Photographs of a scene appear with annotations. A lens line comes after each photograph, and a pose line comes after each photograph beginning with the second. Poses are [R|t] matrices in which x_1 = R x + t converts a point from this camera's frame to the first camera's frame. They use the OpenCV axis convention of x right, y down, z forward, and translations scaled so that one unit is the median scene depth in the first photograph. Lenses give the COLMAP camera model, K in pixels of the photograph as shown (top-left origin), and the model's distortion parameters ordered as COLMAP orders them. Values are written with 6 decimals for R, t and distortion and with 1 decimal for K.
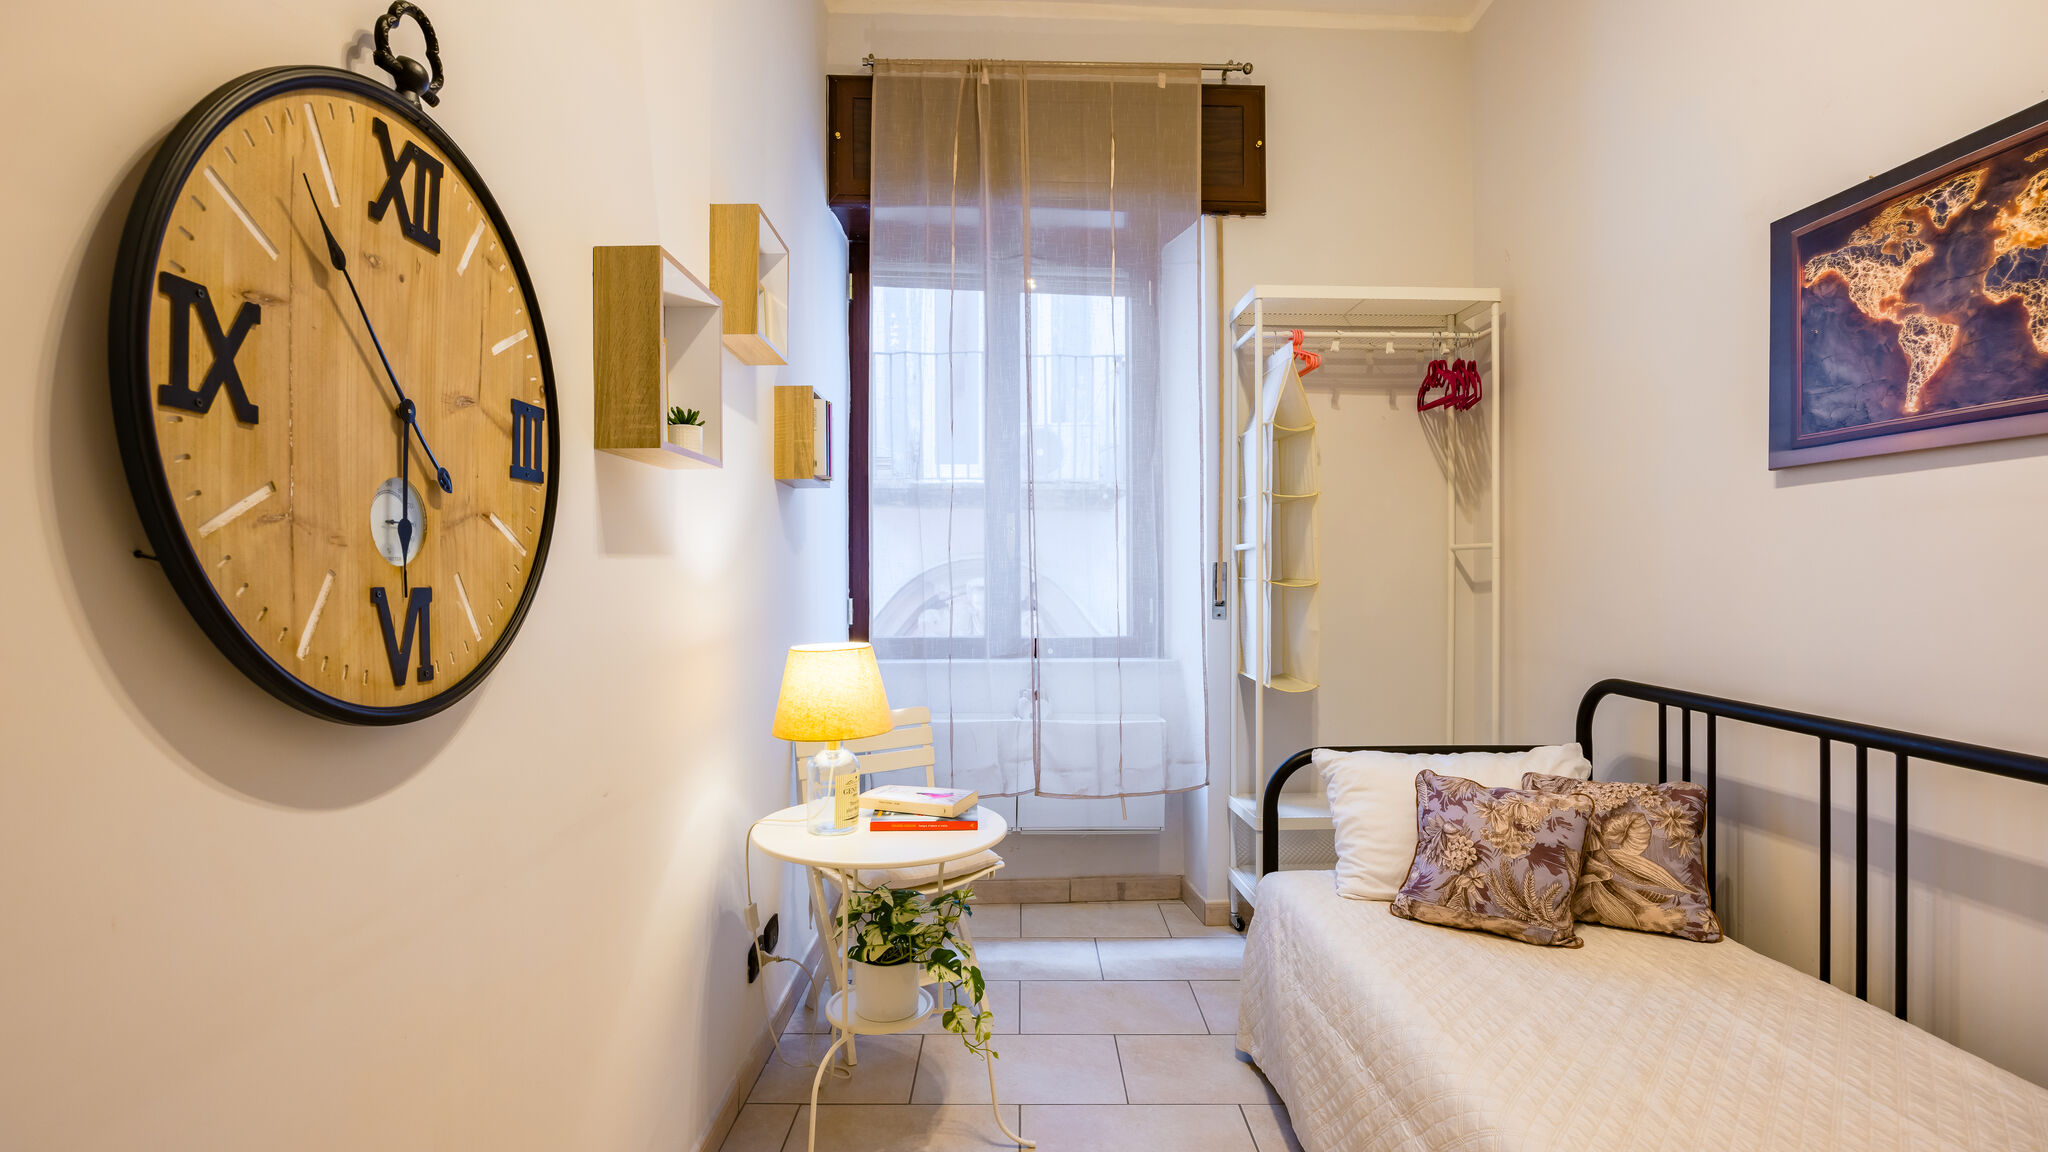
lens RADIAL K [[982.8, 0, 1021.9], [0, 982.8, 561.5], [0, 0, 1]] dist [-0.019019, 0.000437]
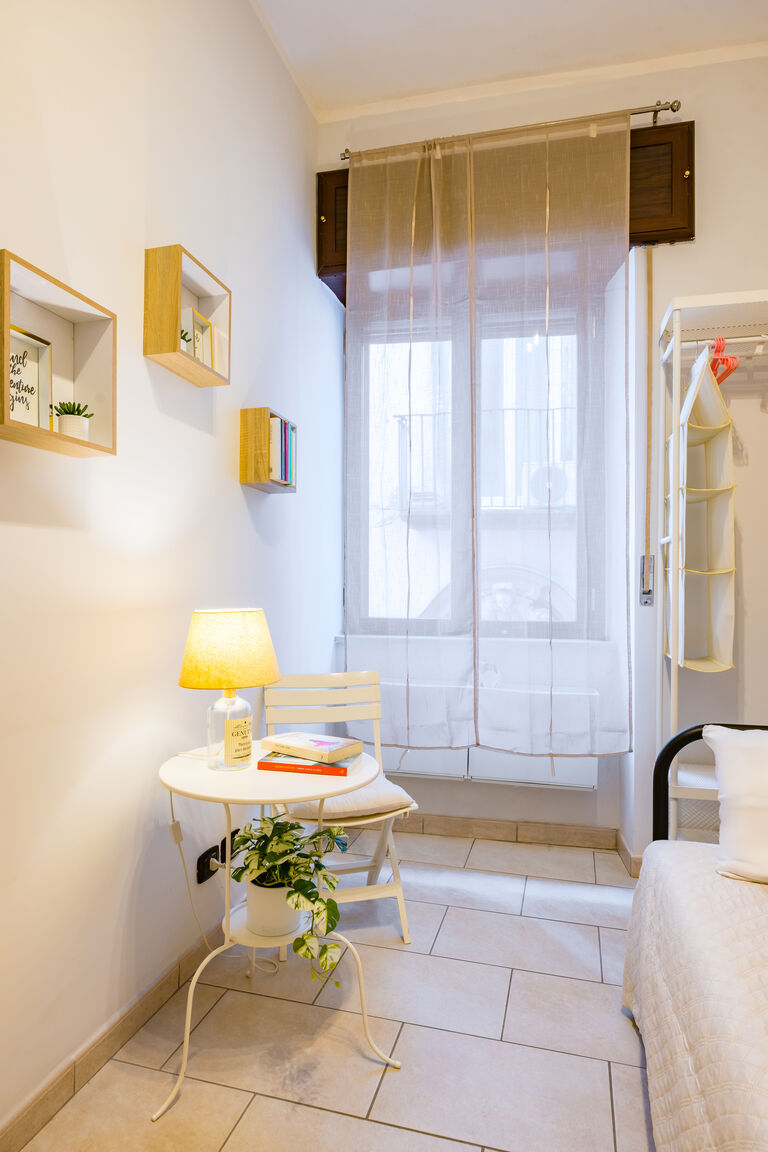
lens RADIAL K [[697.4, 0, 362.6], [0, 697.4, 582.0], [0, 0, 1]] dist [-0.008609, 0.003509]
pose [[0.958483, 0.005224, -0.285103, 0.232687], [-0.003369, 0.999970, 0.006997, 0.054108], [0.285130, -0.005745, 0.958471, 0.285165]]
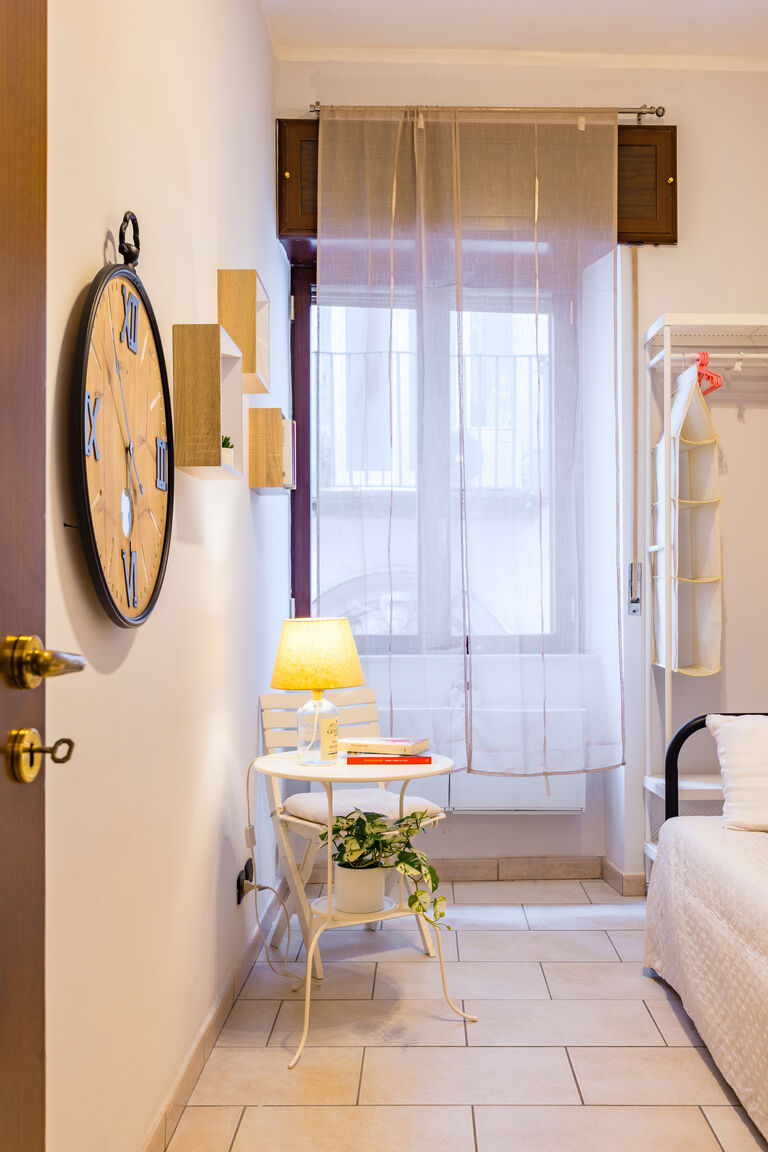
lens RADIAL K [[1169.6, 0, 428.8], [0, 1169.6, 575.6], [0, 0, 1]] dist [0.006535, 0.000000]
pose [[0.999999, -0.001172, 0.000526, -0.057663], [0.001175, 0.999974, -0.007058, 0.047922], [-0.000518, 0.007058, 0.999975, -0.603392]]
